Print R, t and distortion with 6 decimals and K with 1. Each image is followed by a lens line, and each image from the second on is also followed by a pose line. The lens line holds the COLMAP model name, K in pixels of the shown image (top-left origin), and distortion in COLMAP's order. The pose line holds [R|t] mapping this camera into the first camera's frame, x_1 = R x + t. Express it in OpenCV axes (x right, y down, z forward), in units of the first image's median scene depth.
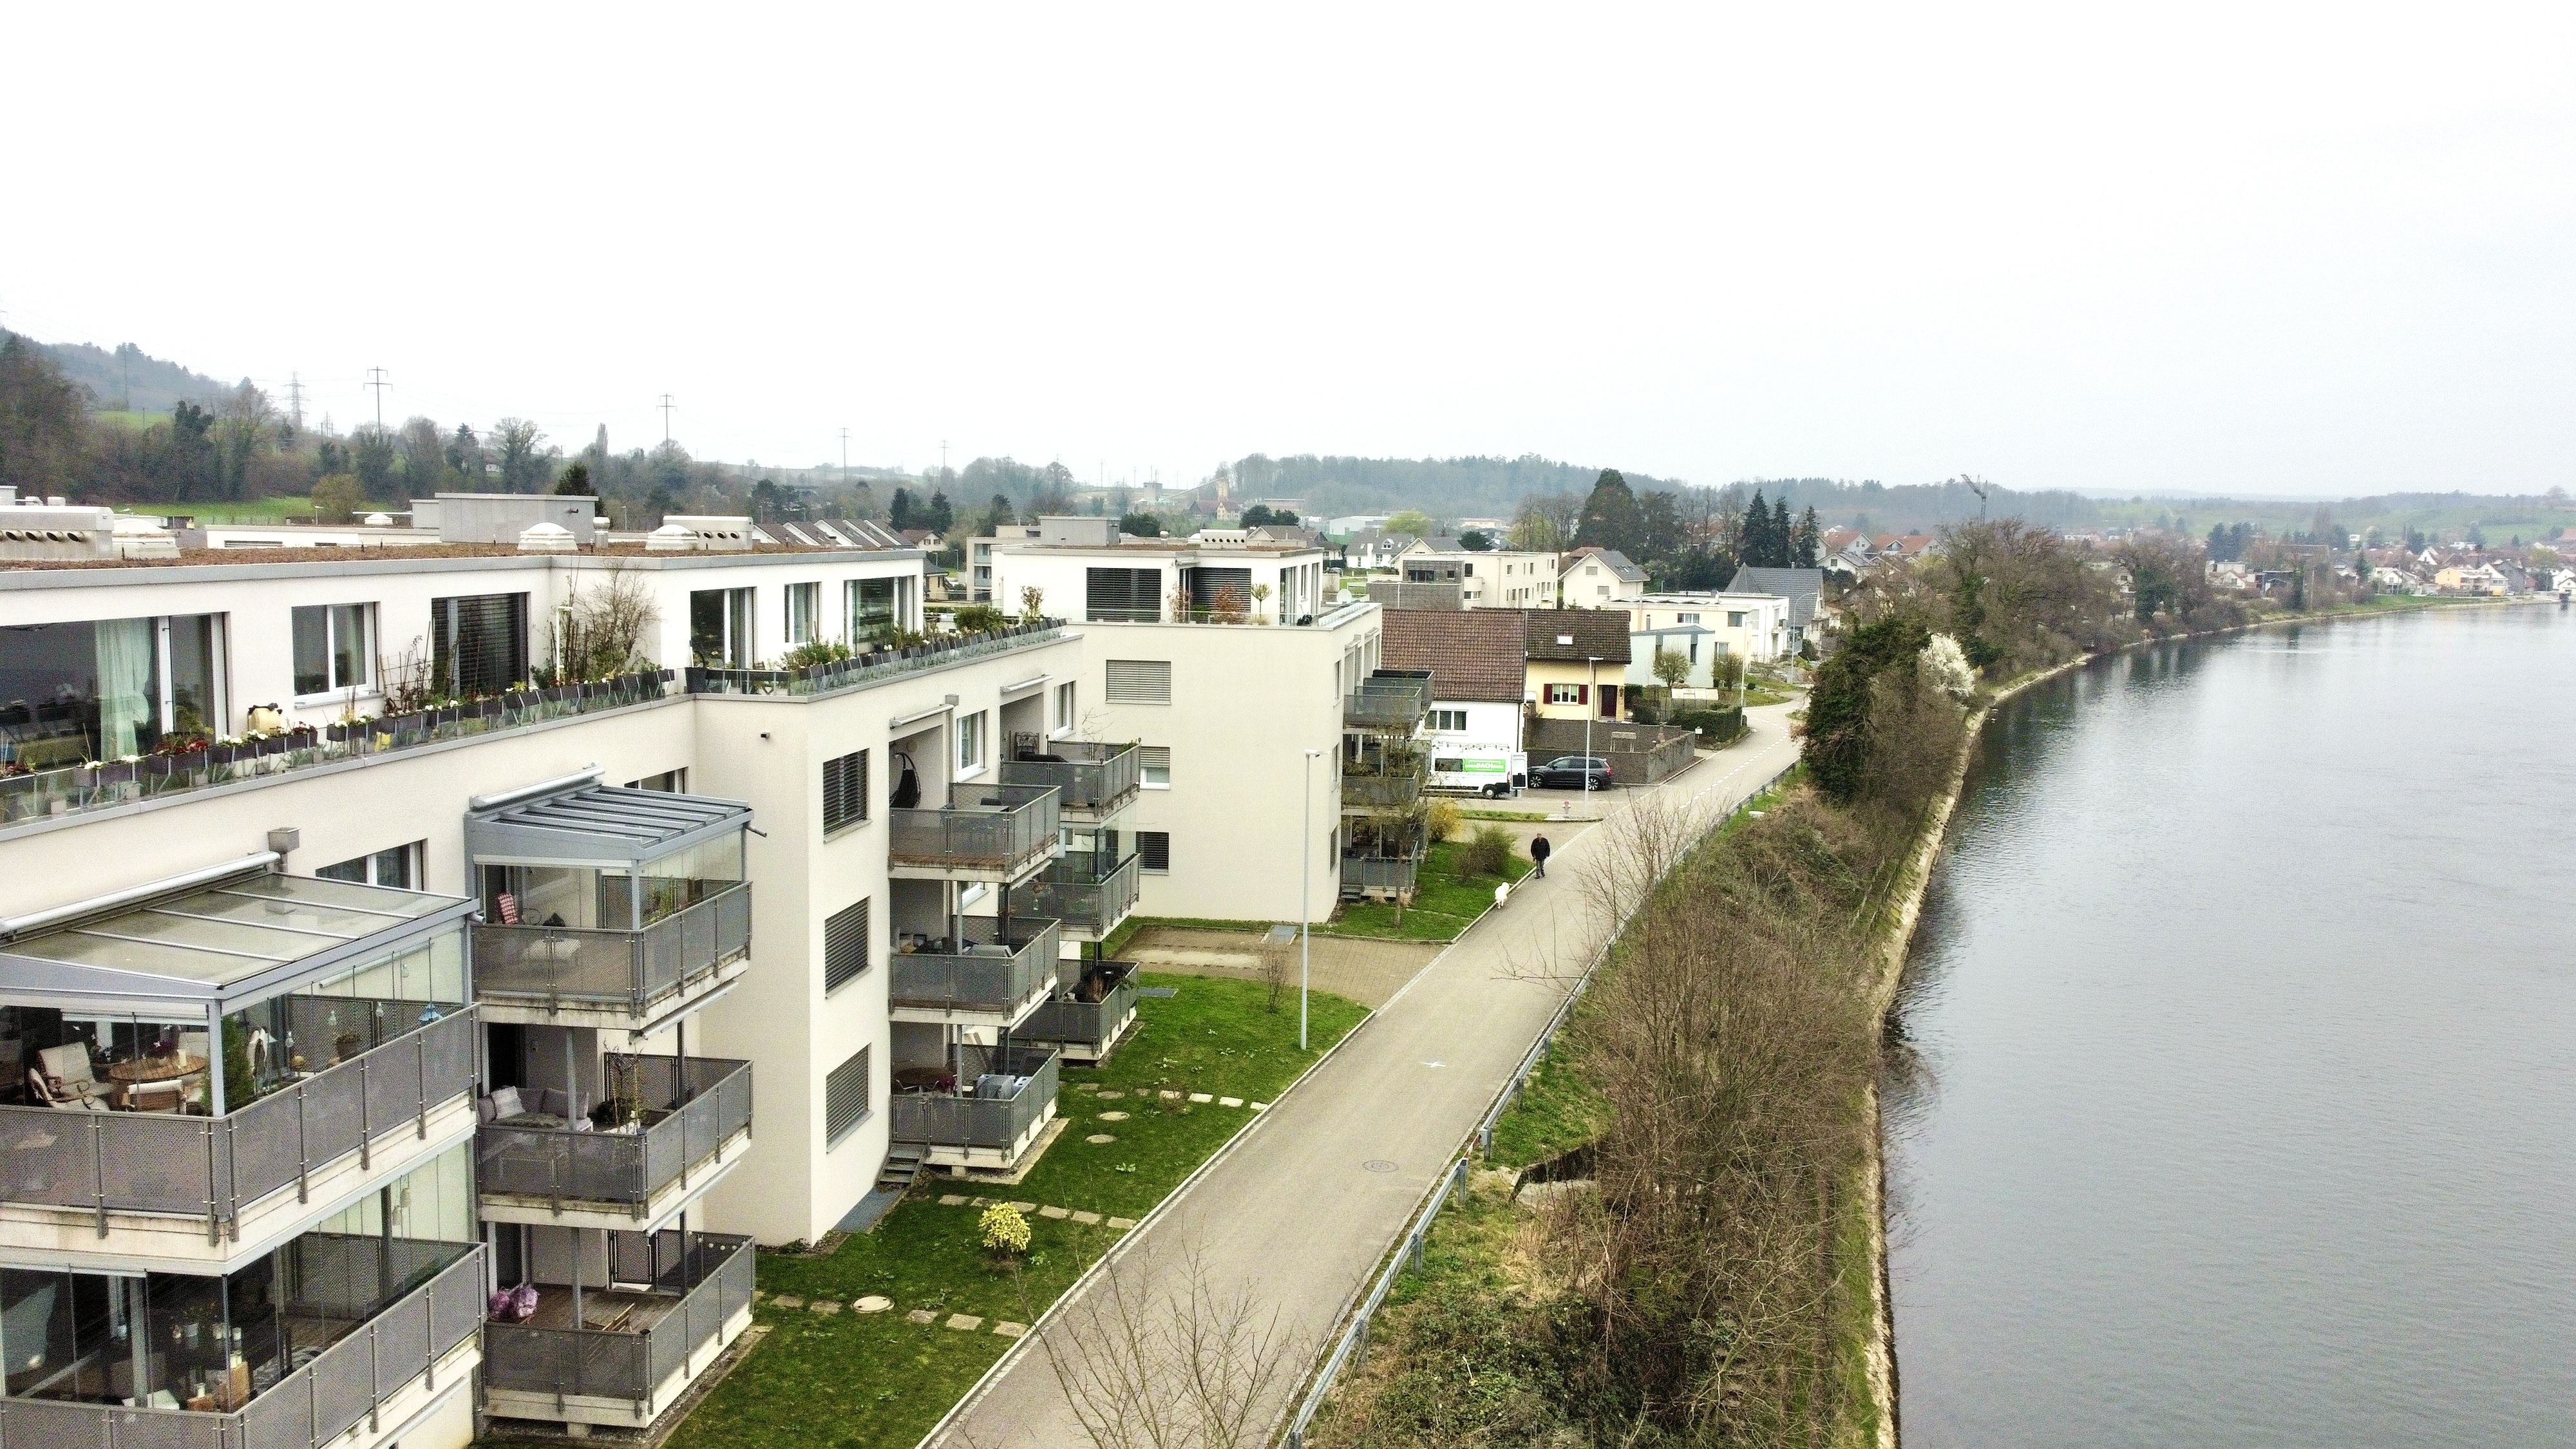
lens RADIAL K [[1945.6, 0, 1327.5], [0, 1945.6, 719.9], [0, 0, 1]] dist [-0.000535, -0.000789]
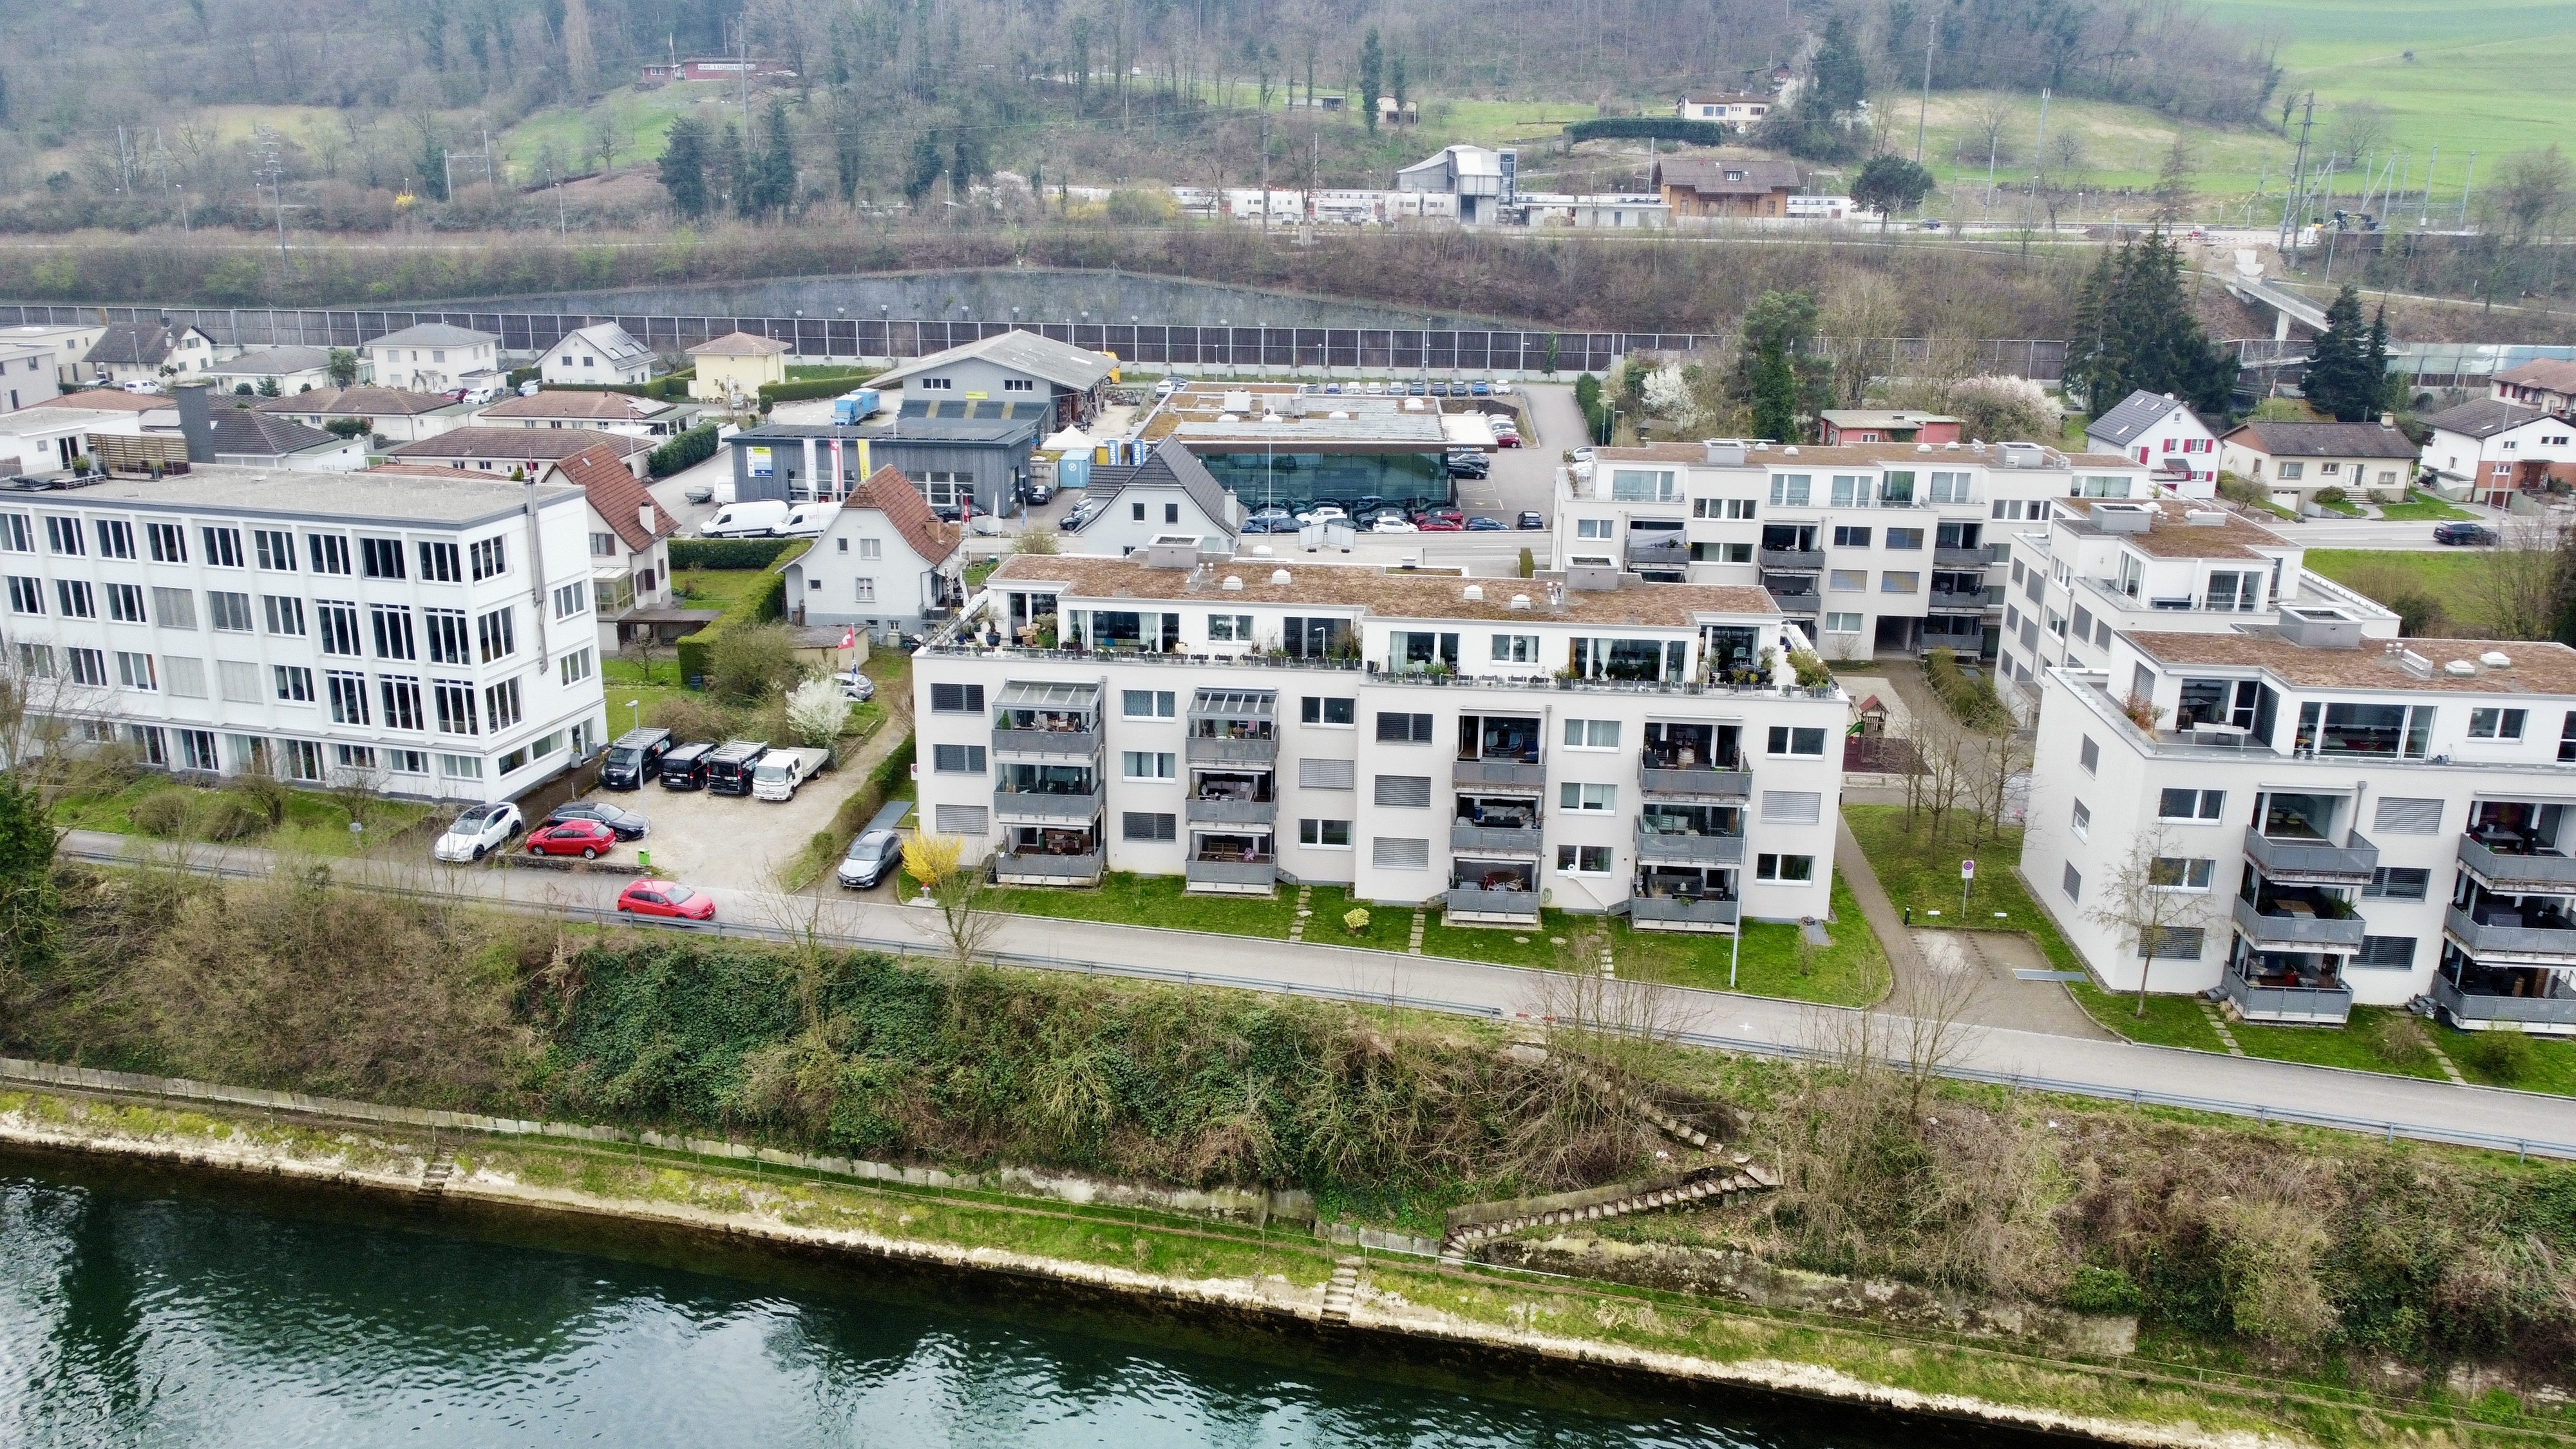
lens RADIAL K [[1962.3, 0, 1288.0], [0, 1962.3, 724.5], [0, 0, 1]] dist [0.016893, -0.013673]
pose [[0.020272, 0.267989, -0.963209, 1.728233], [-0.113147, 0.957832, 0.264111, -0.491764], [0.993371, 0.103630, 0.049739, 0.639159]]
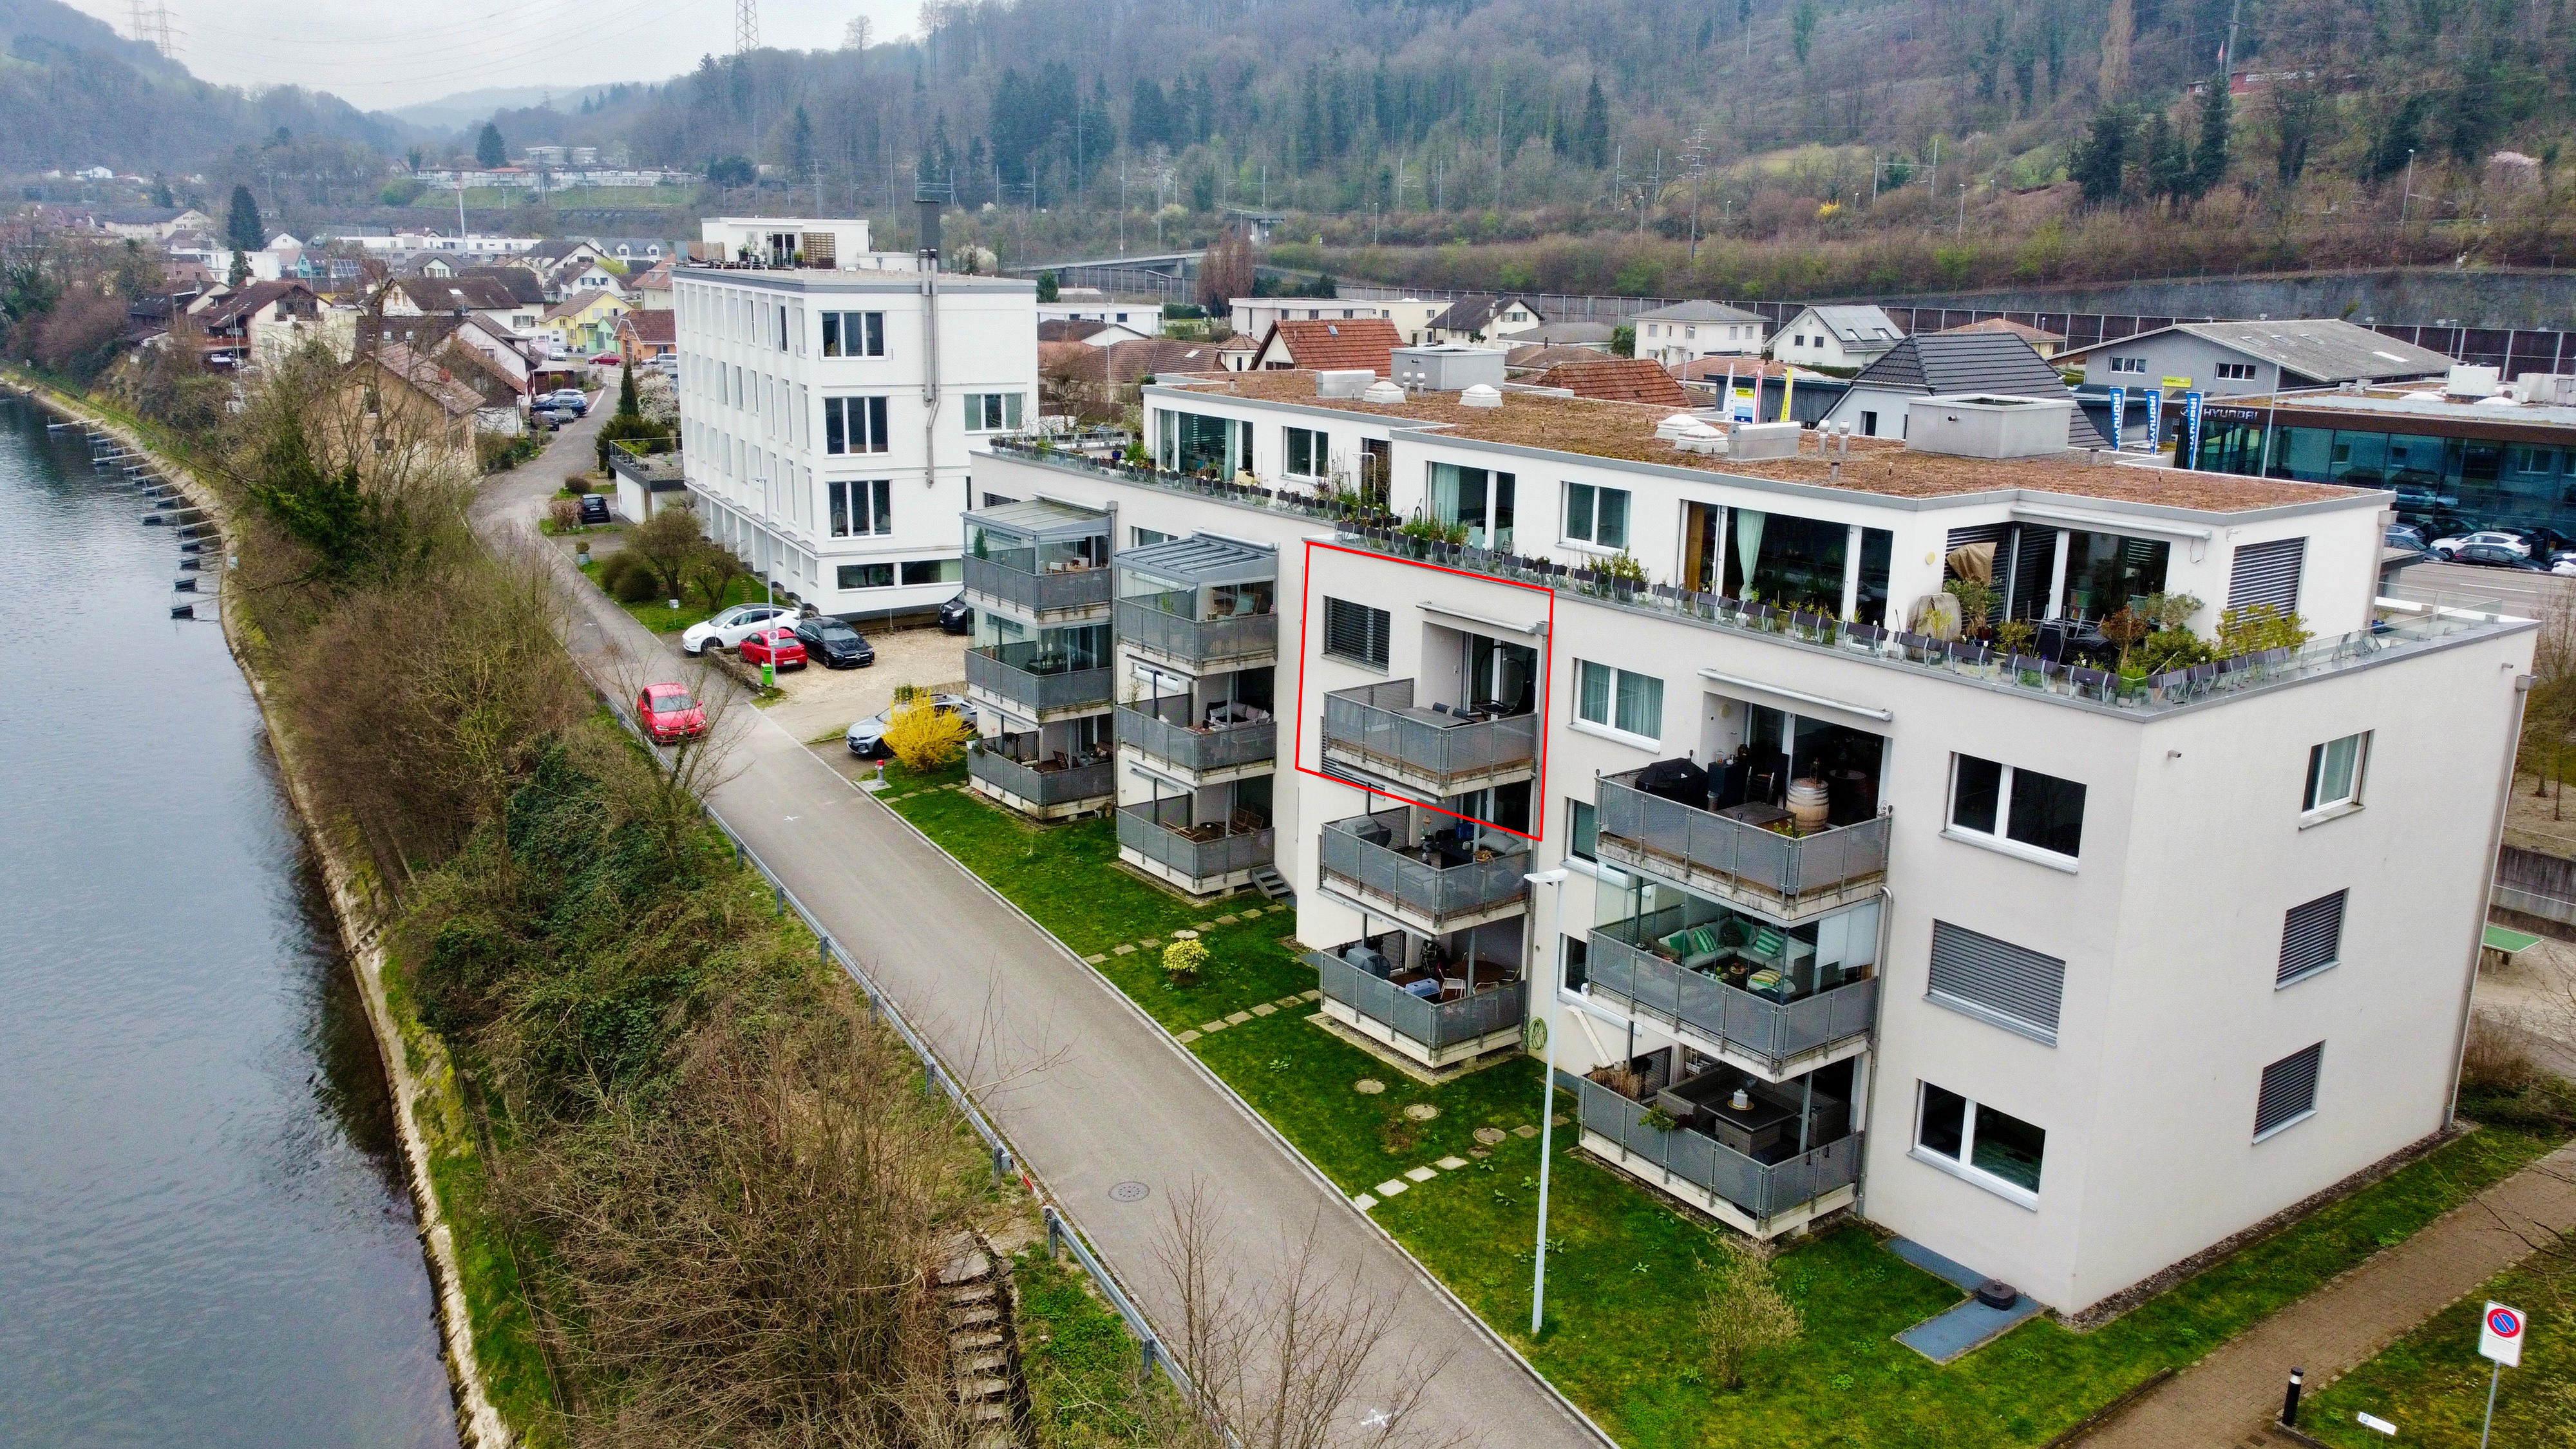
lens RADIAL K [[1949.0, 0, 1283.3], [0, 1949.0, 724.5], [0, 0, 1]] dist [0.003256, -0.003128]
pose [[-0.735732, 0.137257, -0.663219, 0.518116], [-0.095185, 0.948575, 0.301904, -0.234396], [0.670551, 0.285249, -0.684832, 1.560996]]
